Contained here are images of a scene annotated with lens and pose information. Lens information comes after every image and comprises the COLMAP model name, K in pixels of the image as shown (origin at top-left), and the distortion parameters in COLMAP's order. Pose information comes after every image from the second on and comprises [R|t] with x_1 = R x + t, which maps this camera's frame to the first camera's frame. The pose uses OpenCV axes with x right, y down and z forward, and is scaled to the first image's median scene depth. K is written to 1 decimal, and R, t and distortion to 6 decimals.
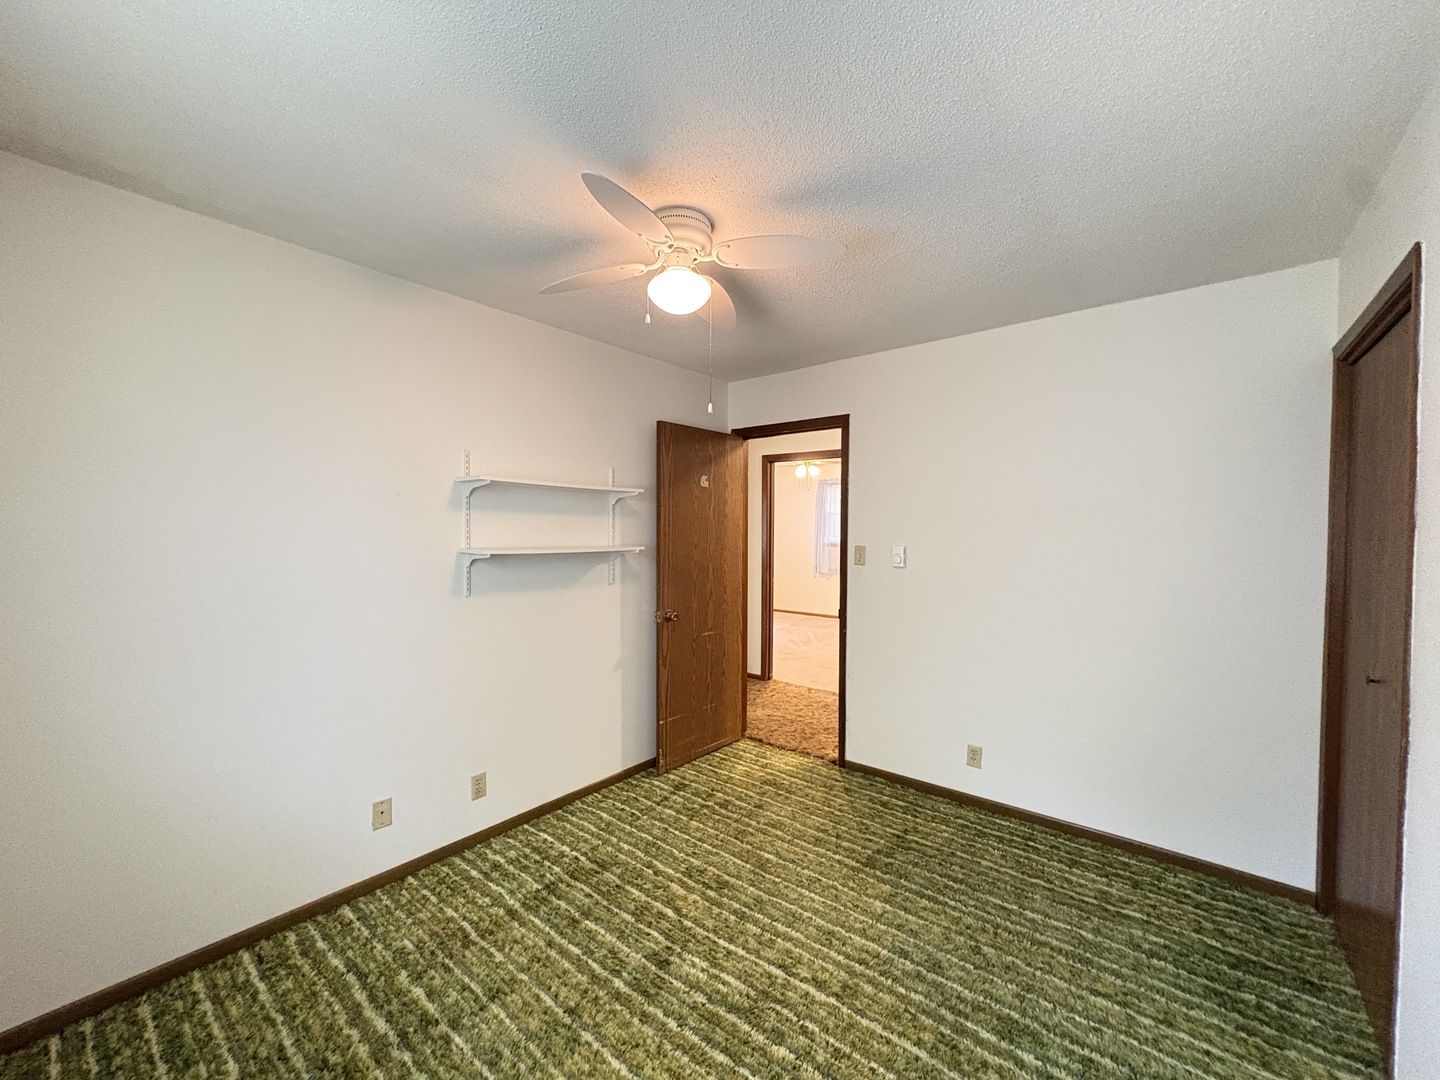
lens RADIAL K [[572.9, 0, 717.9], [0, 572.9, 541.1], [0, 0, 1]] dist [0.000007, 0.000028]
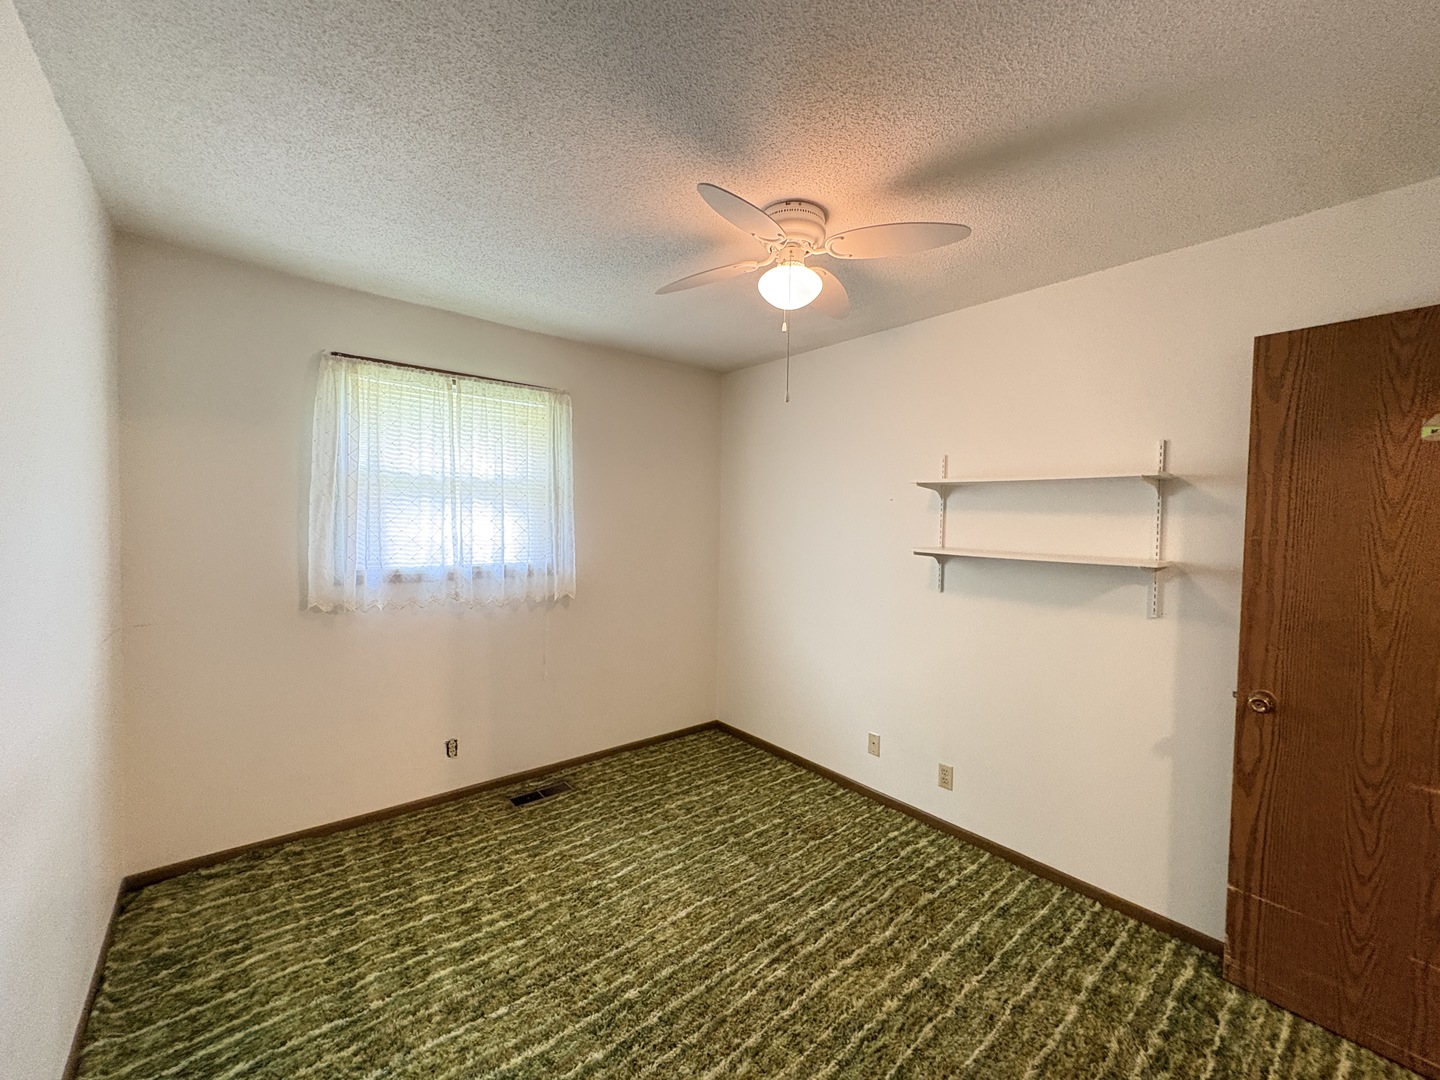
lens RADIAL K [[572.9, 0, 721.5], [0, 572.9, 545.0], [0, 0, 1]] dist [0.000007, 0.000028]
pose [[-0.181991, 0.035134, -0.982672, 0.731360], [-0.043401, 0.998101, 0.043723, -0.021686], [0.982342, 0.050606, -0.180120, 0.846082]]
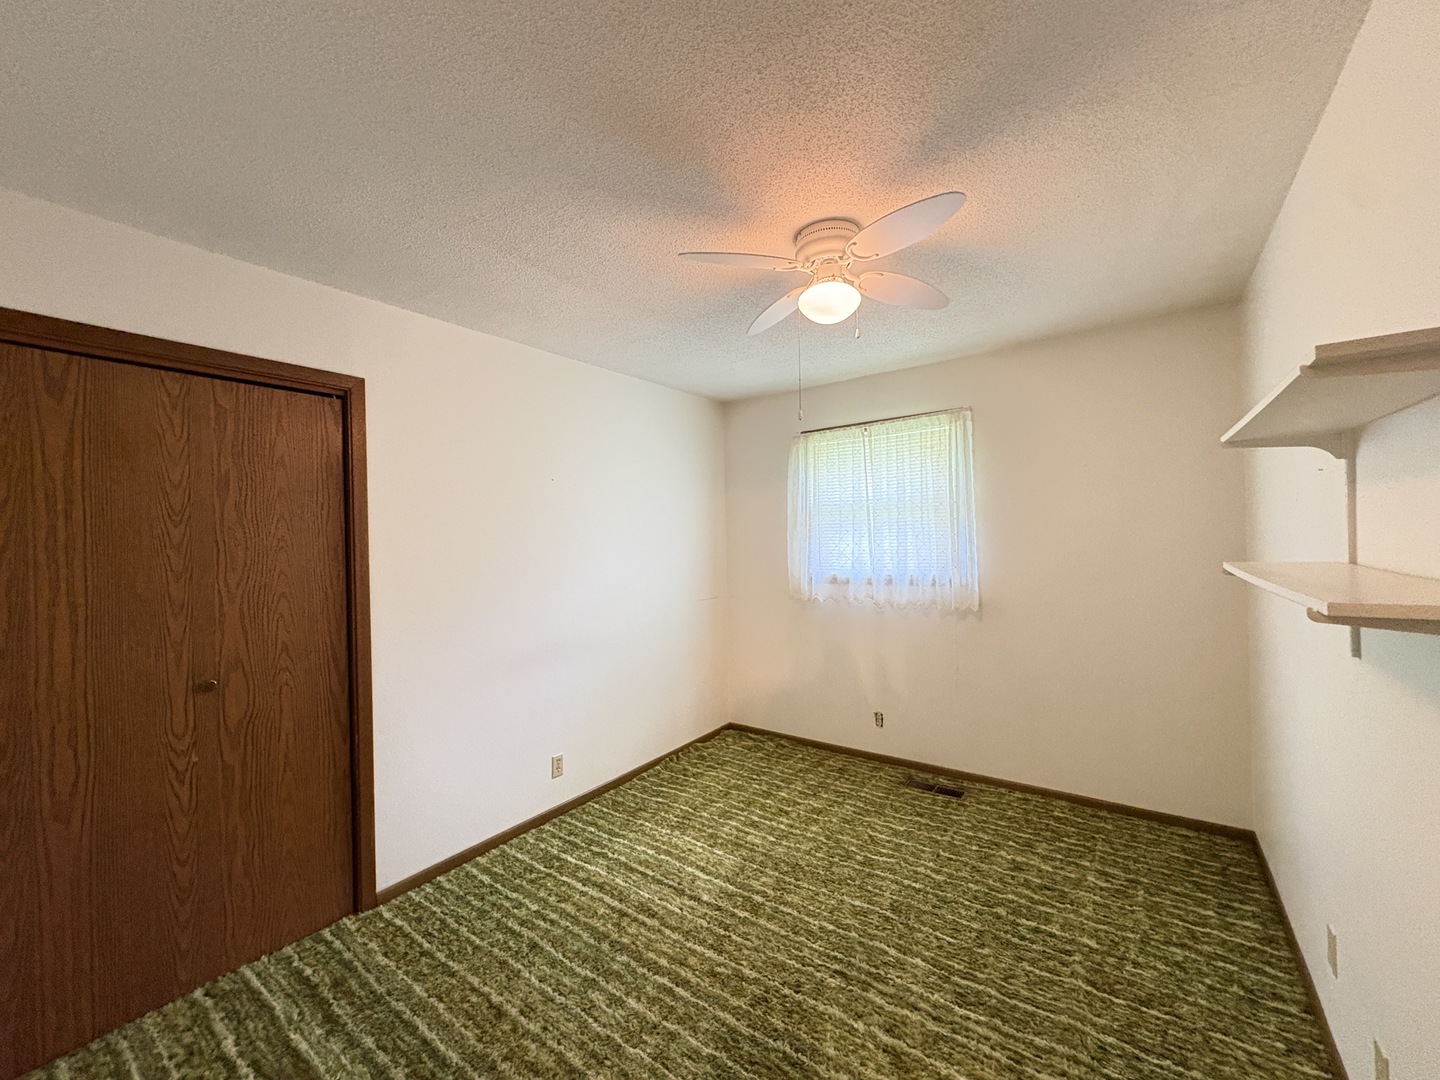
lens RADIAL K [[572.9, 0, 715.2], [0, 572.9, 543.9], [0, 0, 1]] dist [0.000007, 0.000028]
pose [[-0.998446, 0.023994, -0.050304, 0.151176], [0.022599, 0.999349, 0.028136, -0.029433], [0.050946, 0.026955, -0.998338, 1.569719]]
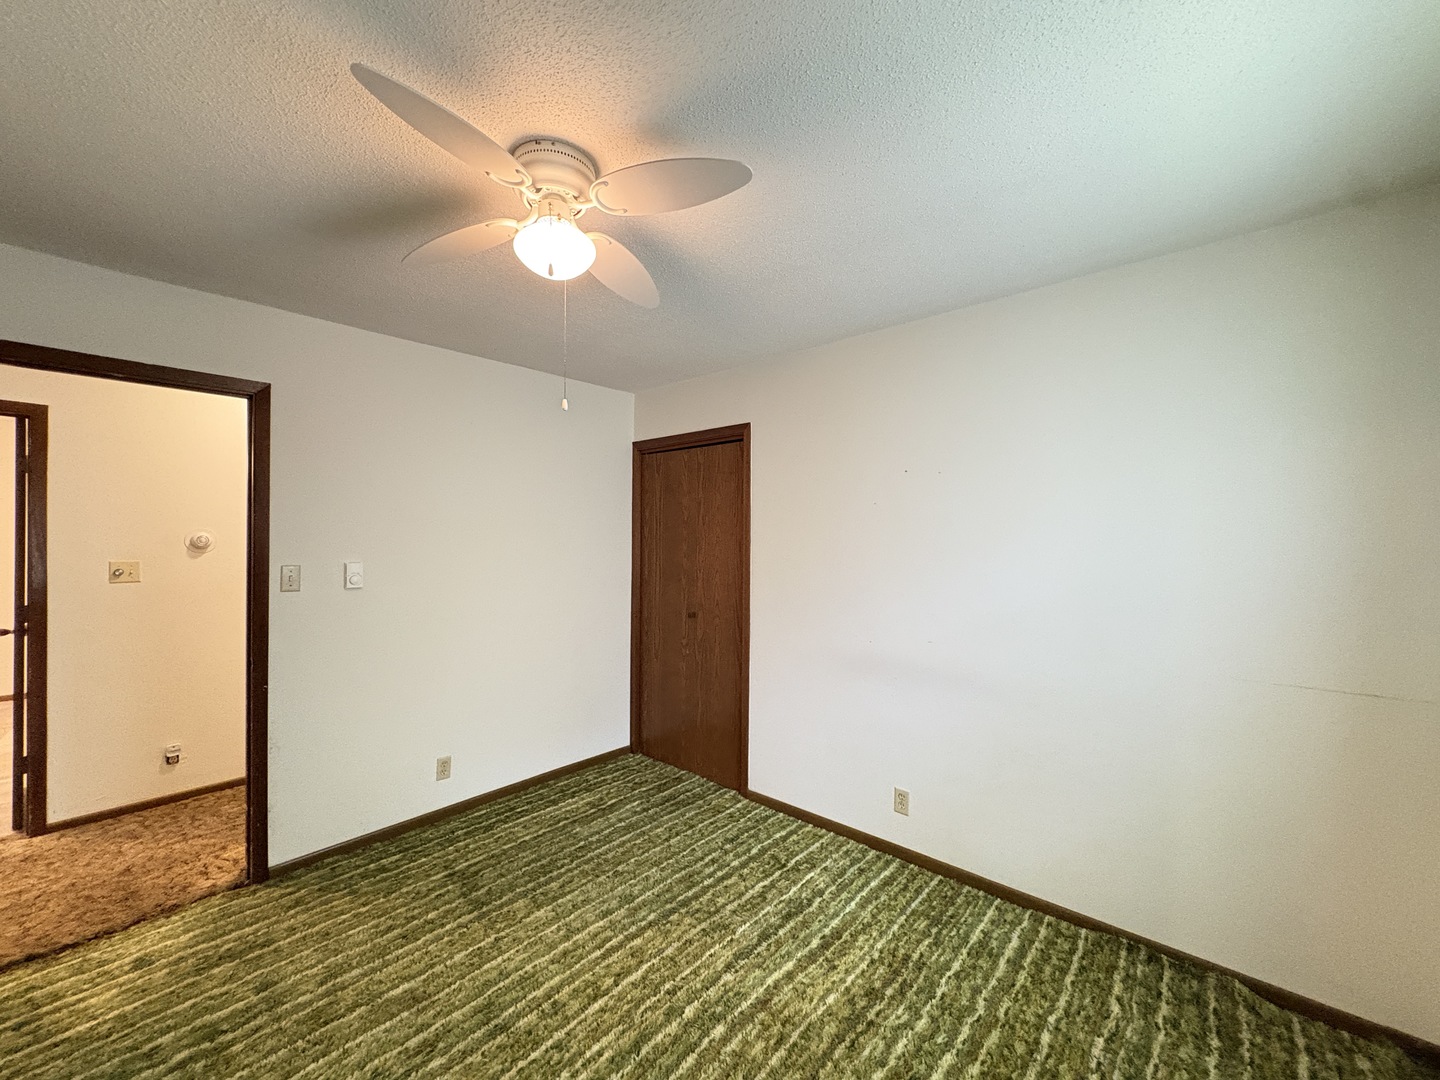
lens RADIAL K [[572.9, 0, 722.1], [0, 572.9, 542.2], [0, 0, 1]] dist [0.000007, 0.000028]
pose [[0.042006, -0.010484, 0.999062, -0.667550], [0.020434, 0.999745, 0.009632, -0.026007], [-0.998908, 0.020010, 0.042210, 0.580052]]
